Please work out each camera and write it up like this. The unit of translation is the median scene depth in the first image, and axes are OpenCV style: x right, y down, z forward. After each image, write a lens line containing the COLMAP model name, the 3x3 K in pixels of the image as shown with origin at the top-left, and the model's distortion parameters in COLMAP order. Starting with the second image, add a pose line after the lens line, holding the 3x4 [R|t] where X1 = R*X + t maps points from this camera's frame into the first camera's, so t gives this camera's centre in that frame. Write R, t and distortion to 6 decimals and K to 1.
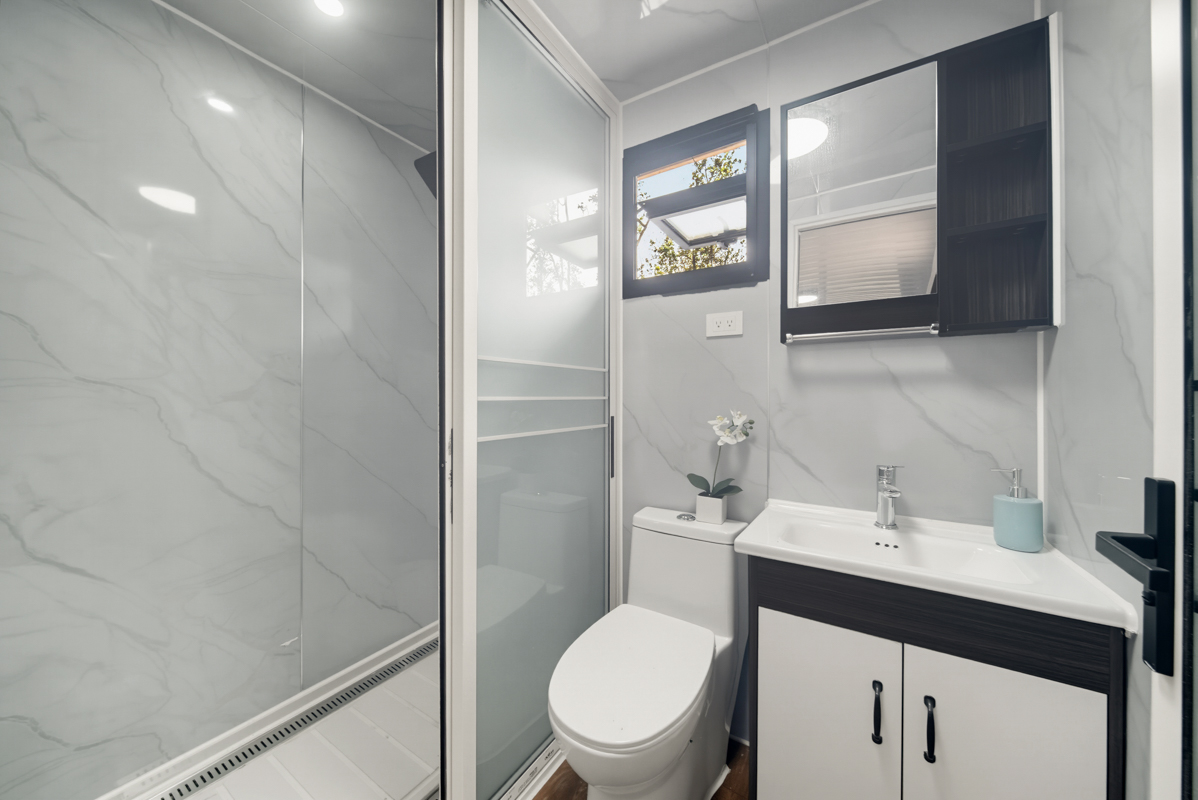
lens RADIAL K [[425.6, 0, 598.7], [0, 425.6, 393.9], [0, 0, 1]] dist [0.001789, -0.001530]
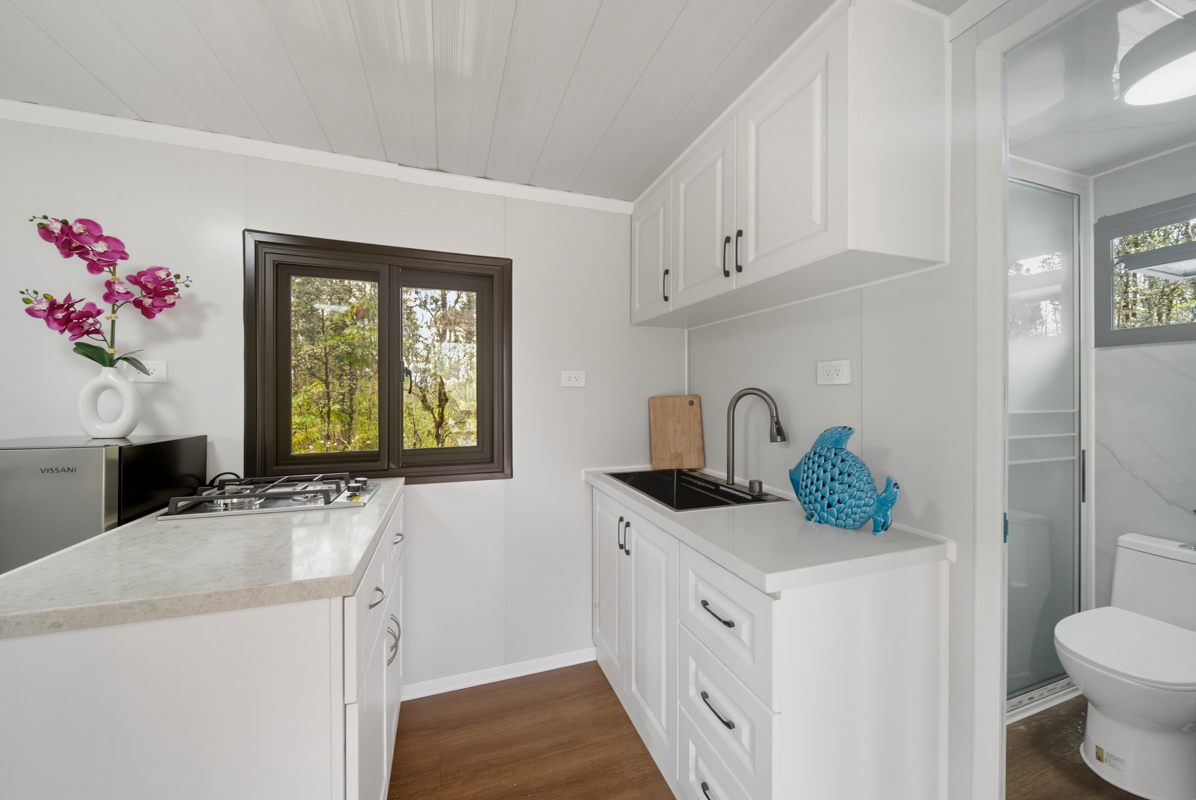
lens RADIAL K [[424.9, 0, 595.2], [0, 424.9, 395.0], [0, 0, 1]] dist [0.001789, -0.001530]
pose [[0.776871, -0.004224, -0.629645, -0.337768], [0.006726, 0.999976, 0.001590, -0.132097], [0.629623, -0.005470, 0.776881, -0.911423]]
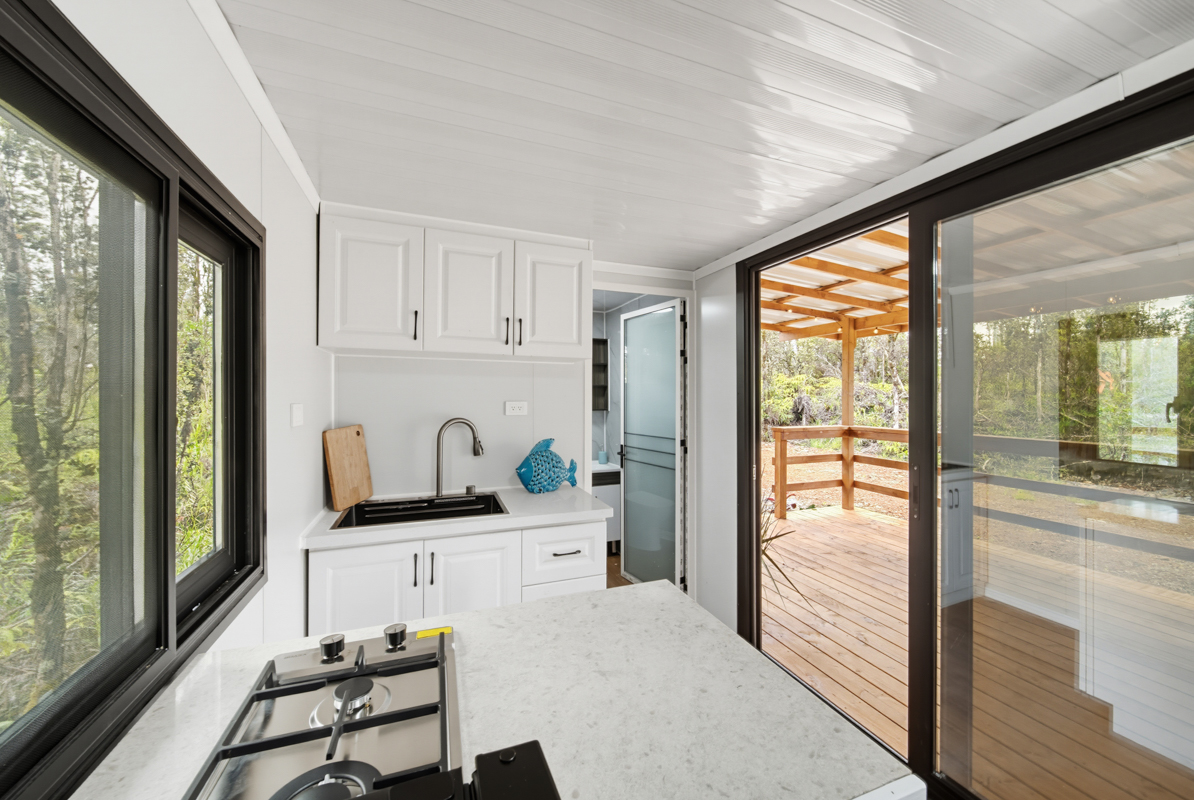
lens RADIAL K [[424.2, 0, 591.3], [0, 424.2, 390.1], [0, 0, 1]] dist [0.001789, -0.001530]
pose [[0.611255, 0.005002, 0.791418, -1.732741], [-0.000167, 0.999981, -0.006192, -0.243256], [-0.791434, 0.003653, 0.611244, -1.060712]]
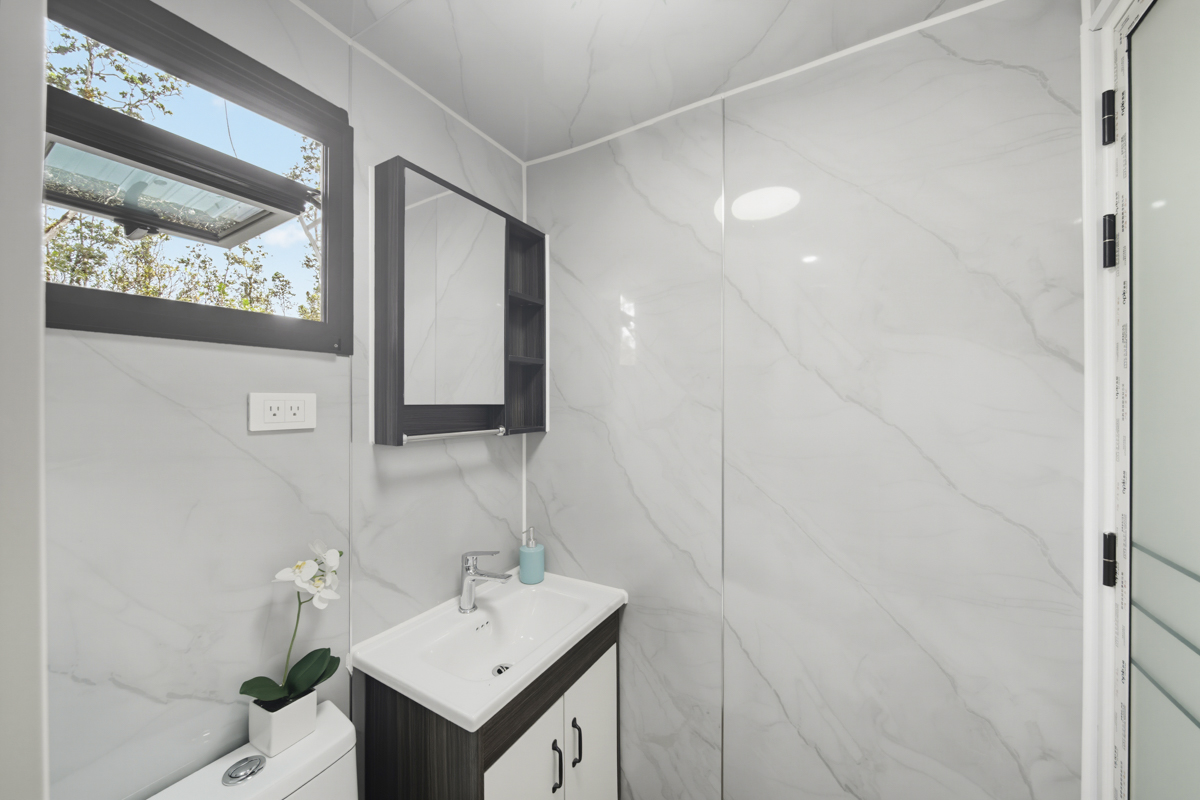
lens RADIAL K [[426.3, 0, 605.7], [0, 426.3, 400.2], [0, 0, 1]] dist [0.001789, -0.001530]
pose [[-0.024340, 0.001424, 0.999703, -0.370528], [-0.008144, 0.999966, -0.001623, -0.195080], [-0.999671, -0.008181, -0.024327, 0.575939]]
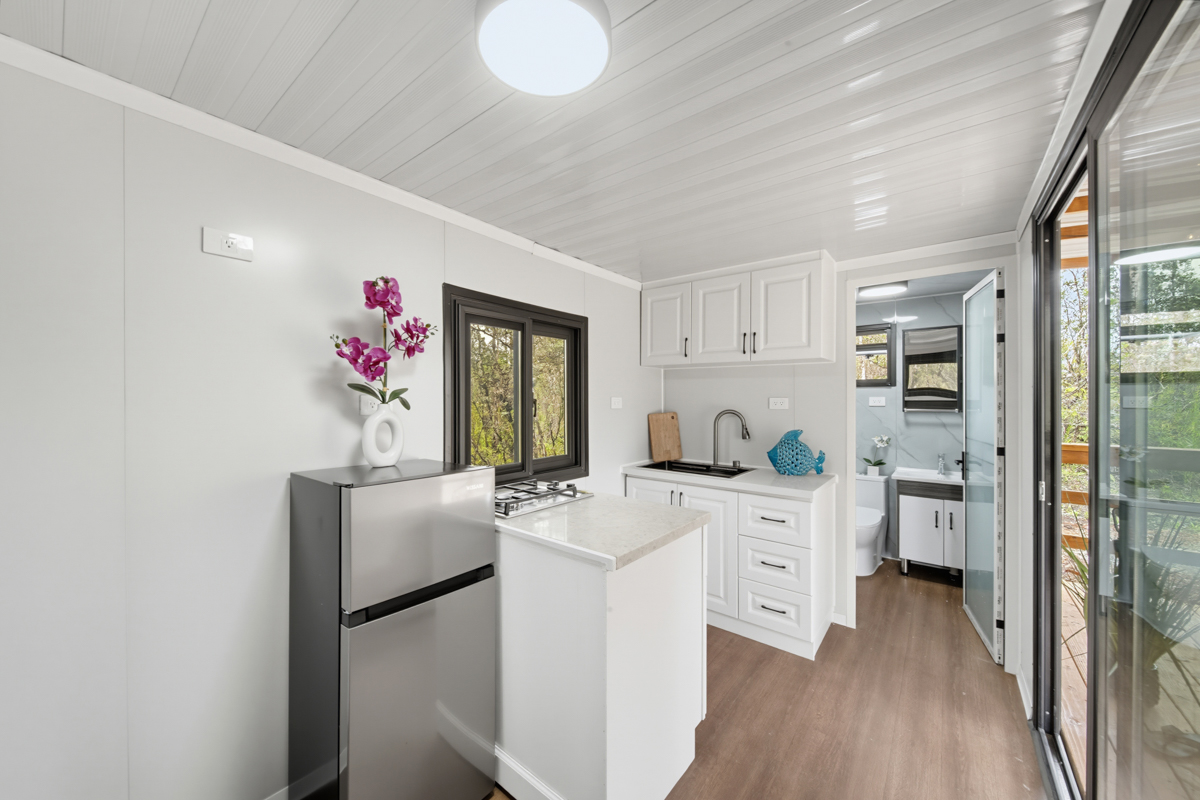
lens RADIAL K [[426.3, 0, 608.5], [0, 426.3, 398.1], [0, 0, 1]] dist [0.001789, -0.001530]
pose [[0.994030, -0.006645, -0.108906, -1.142759], [0.007004, 0.999971, 0.002913, -0.218591], [0.108883, -0.003659, 0.994048, -1.931856]]
